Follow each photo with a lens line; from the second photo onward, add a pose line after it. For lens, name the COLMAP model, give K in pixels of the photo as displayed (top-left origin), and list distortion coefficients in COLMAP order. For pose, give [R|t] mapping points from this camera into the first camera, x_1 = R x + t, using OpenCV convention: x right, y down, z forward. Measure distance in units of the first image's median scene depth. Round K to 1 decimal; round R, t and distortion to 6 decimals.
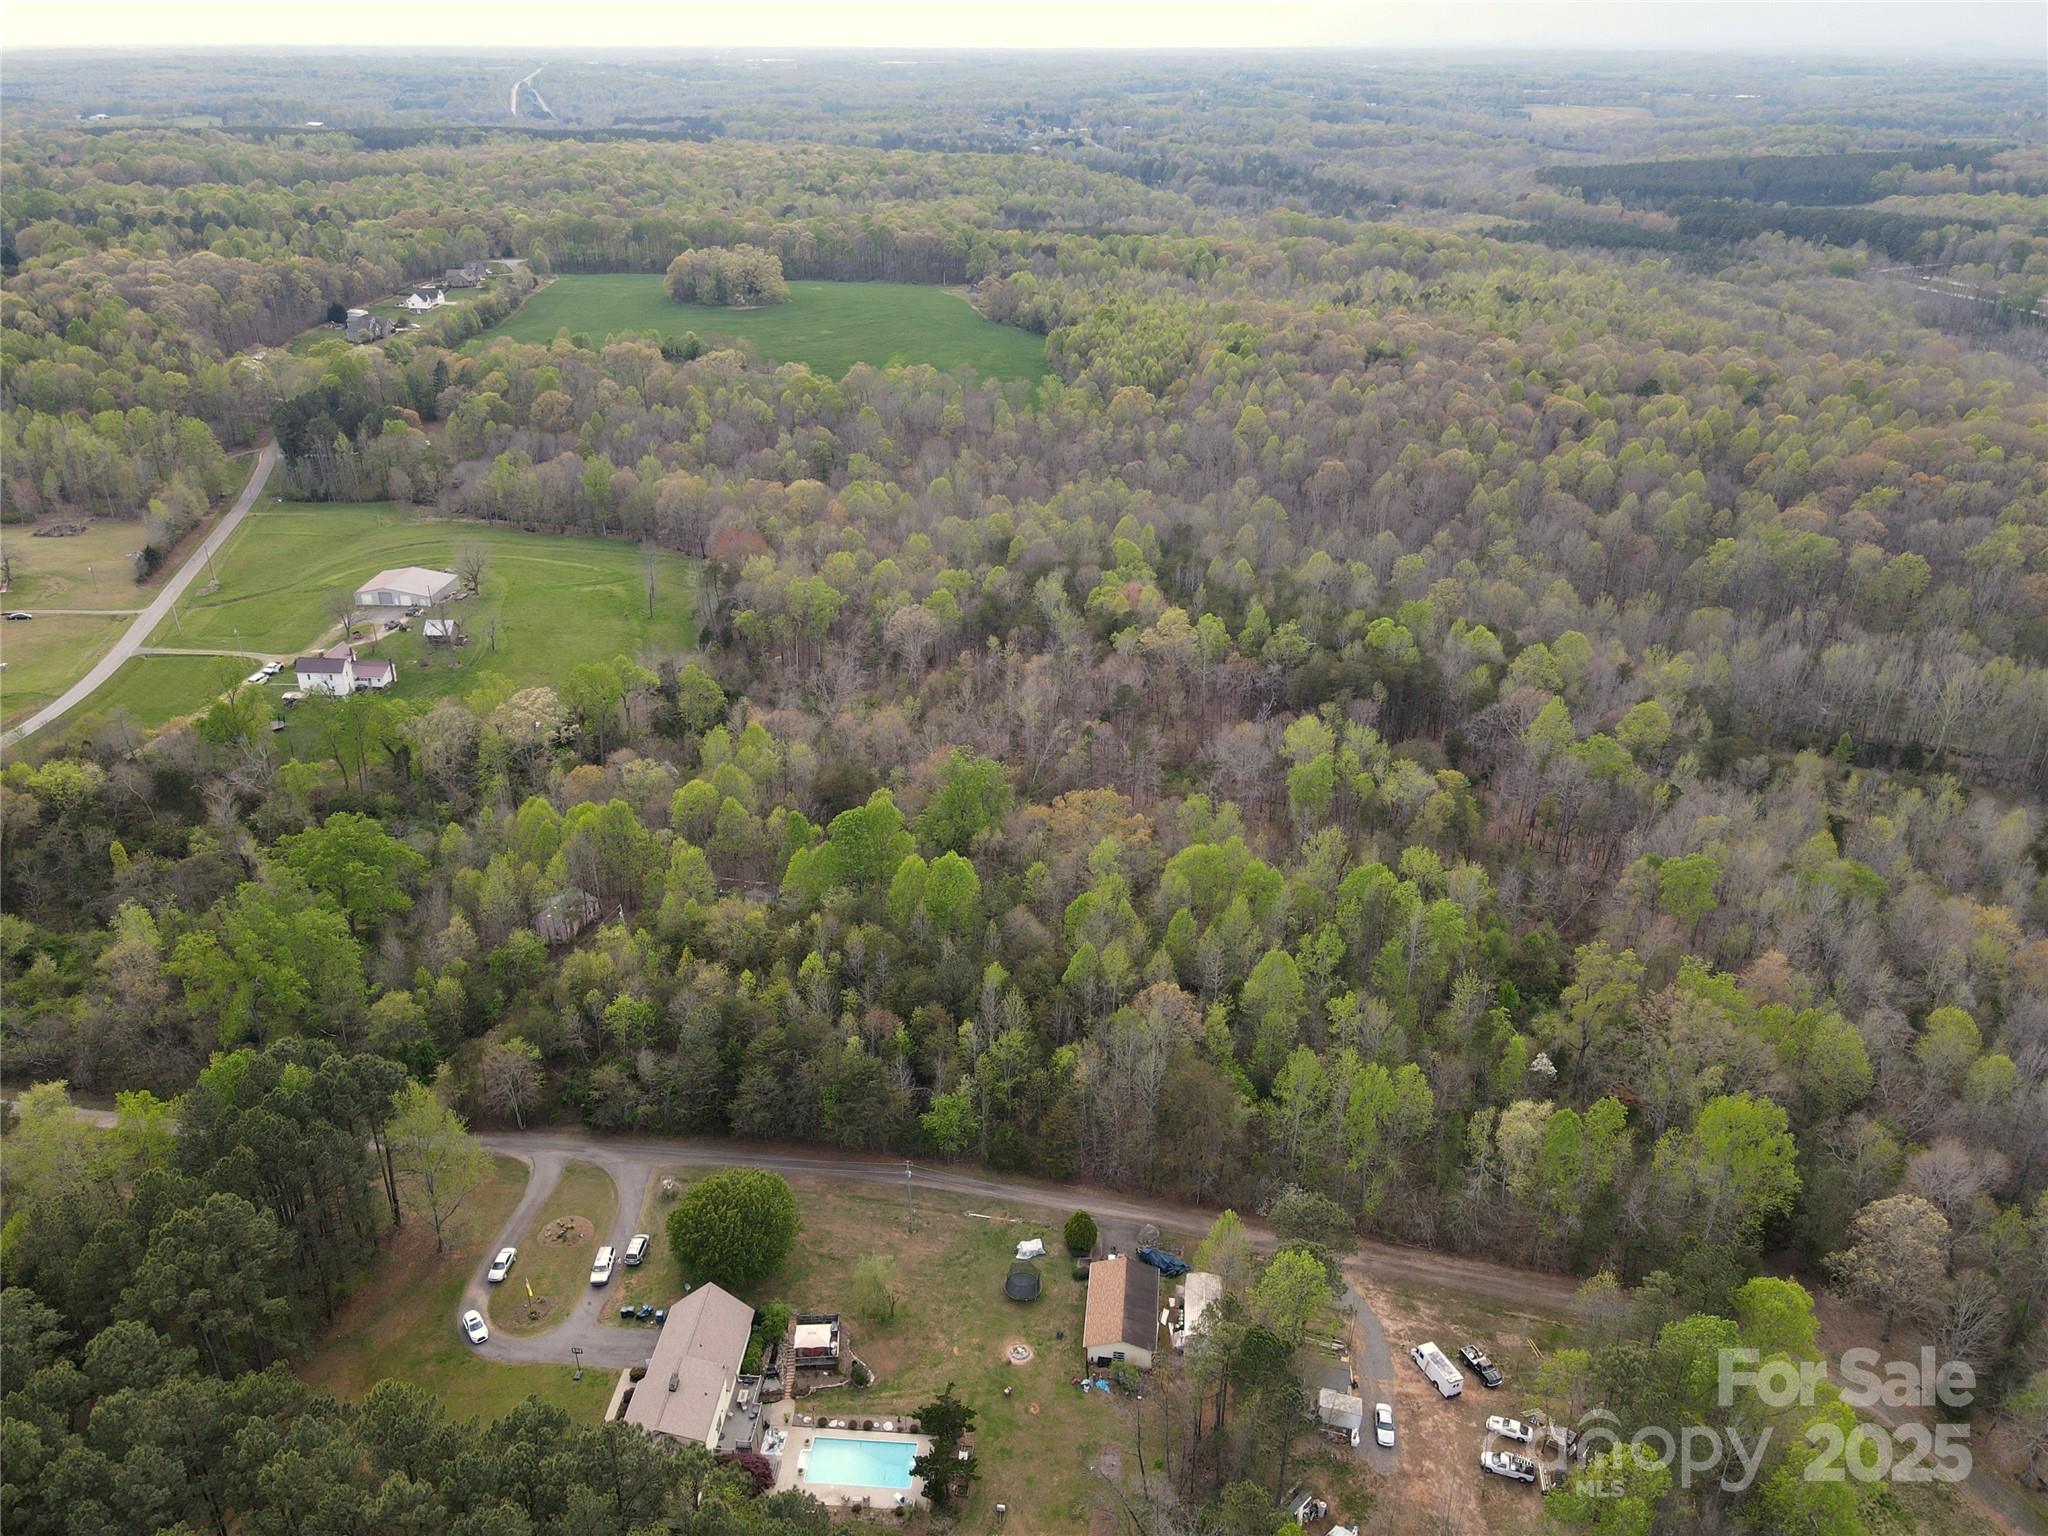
lens RADIAL K [[1499.9, 0, 1024.0], [0, 1499.9, 768.0], [0, 0, 1]] dist [0.006569, 0.016722]
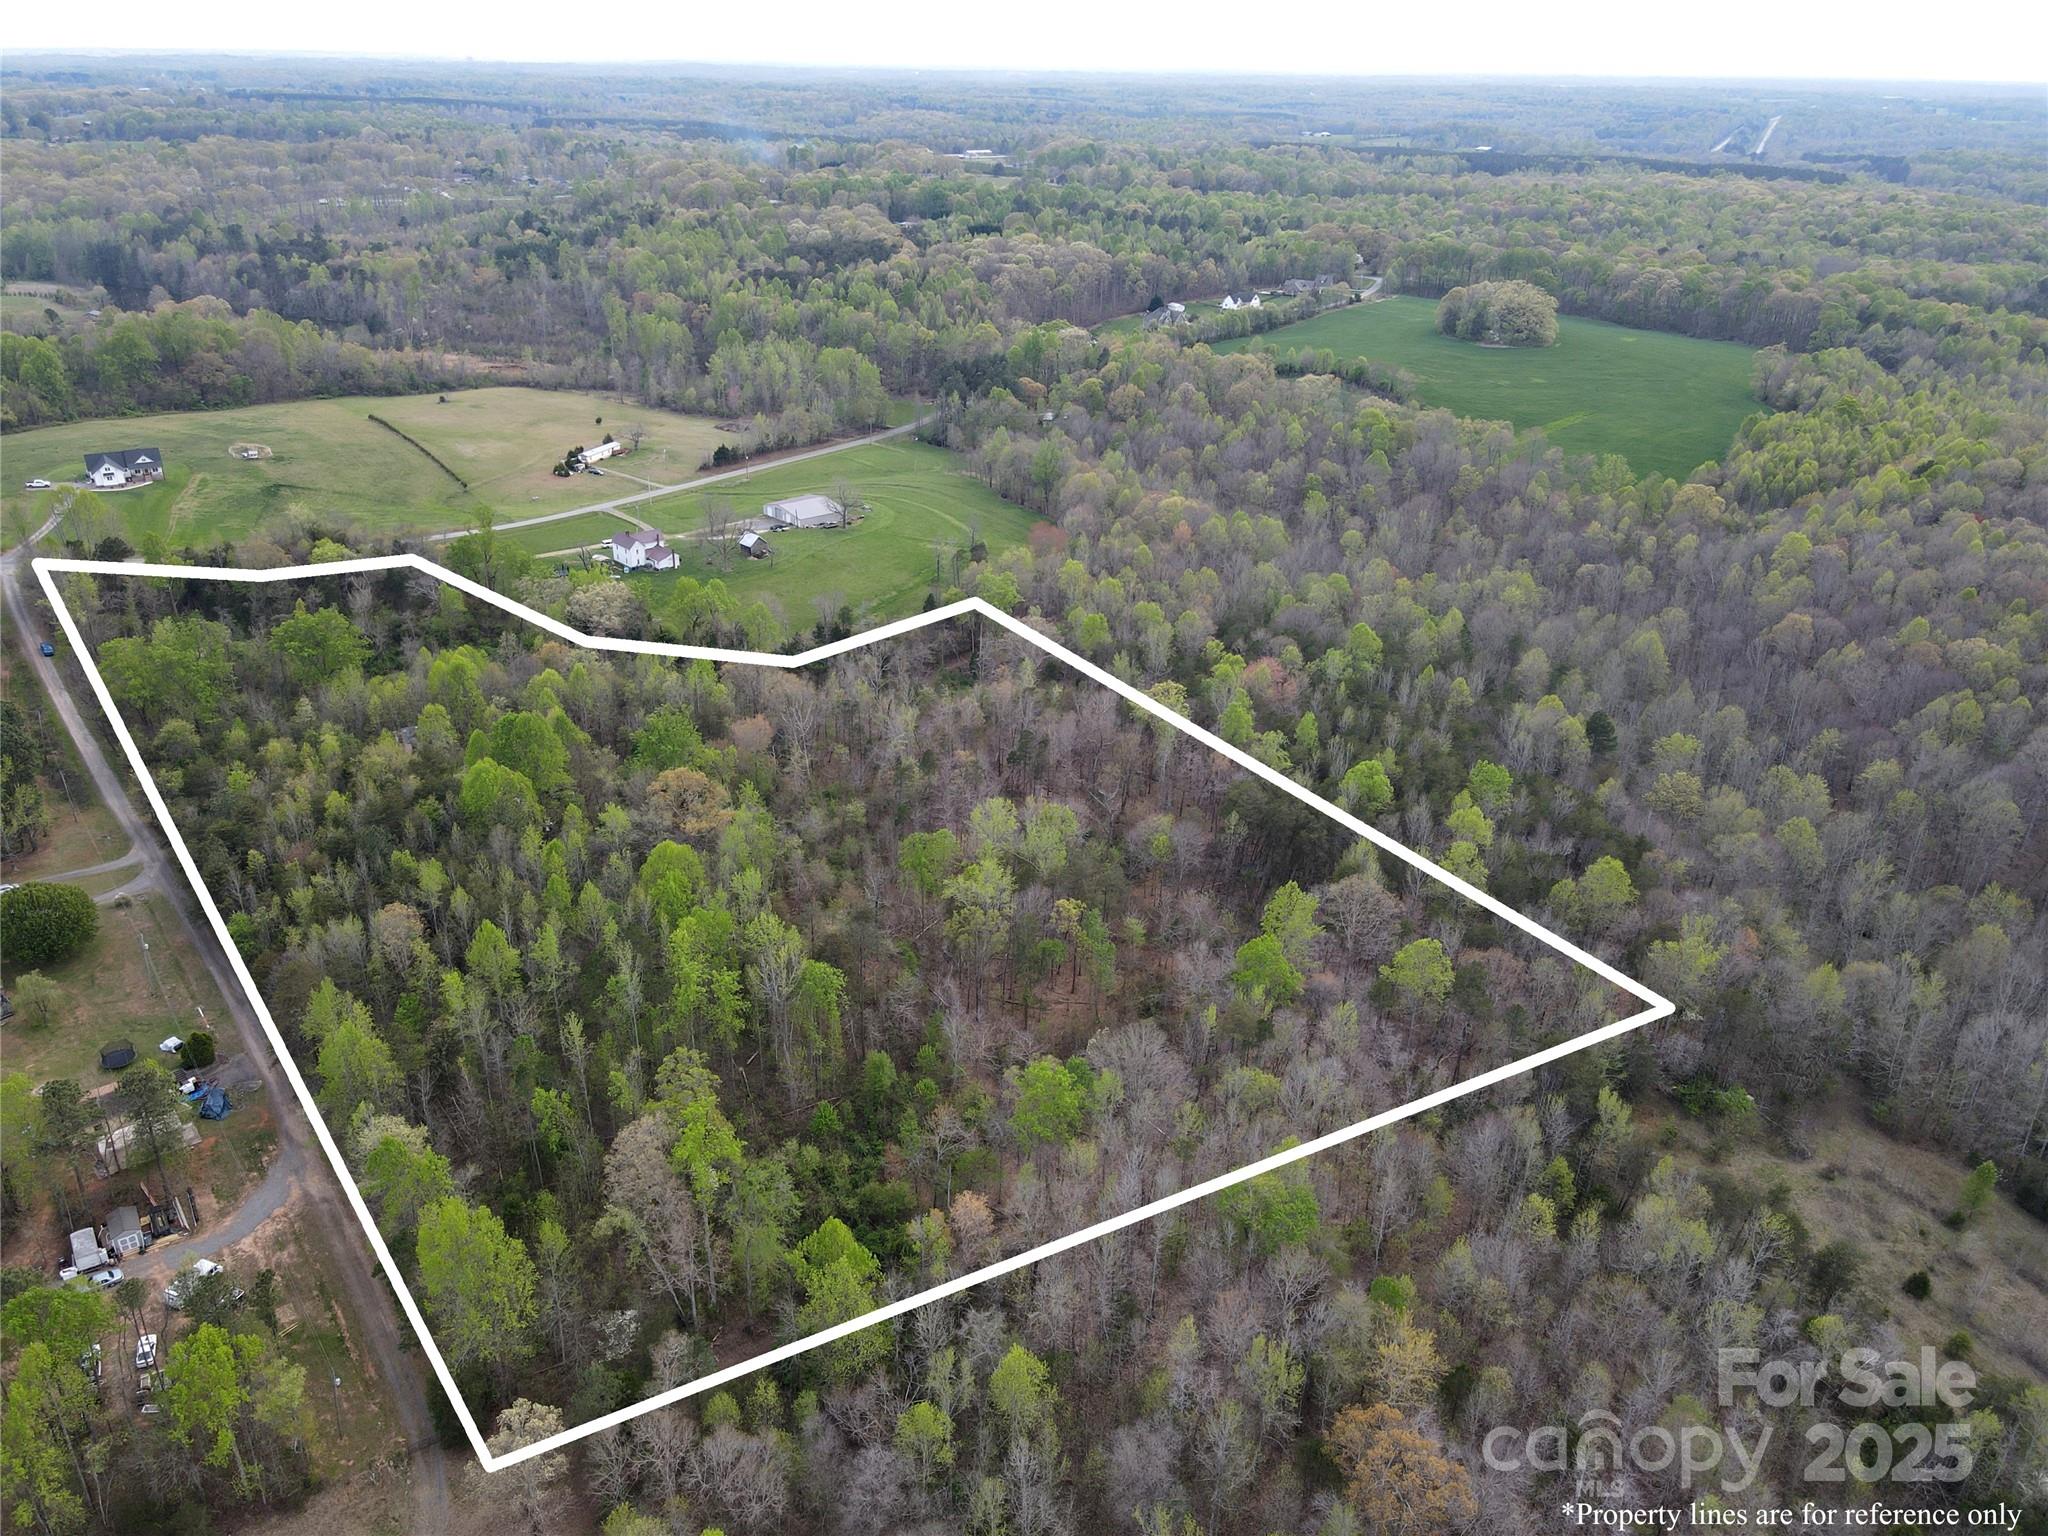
lens RADIAL K [[1499.3, 0, 1026.0], [0, 1499.3, 761.7], [0, 0, 1]] dist [0.015753, 0.002368]
pose [[0.718465, 0.303536, -0.625838, 0.428575], [-0.316478, 0.943884, 0.094473, -0.080770], [0.619395, 0.130189, 0.774210, 0.167152]]
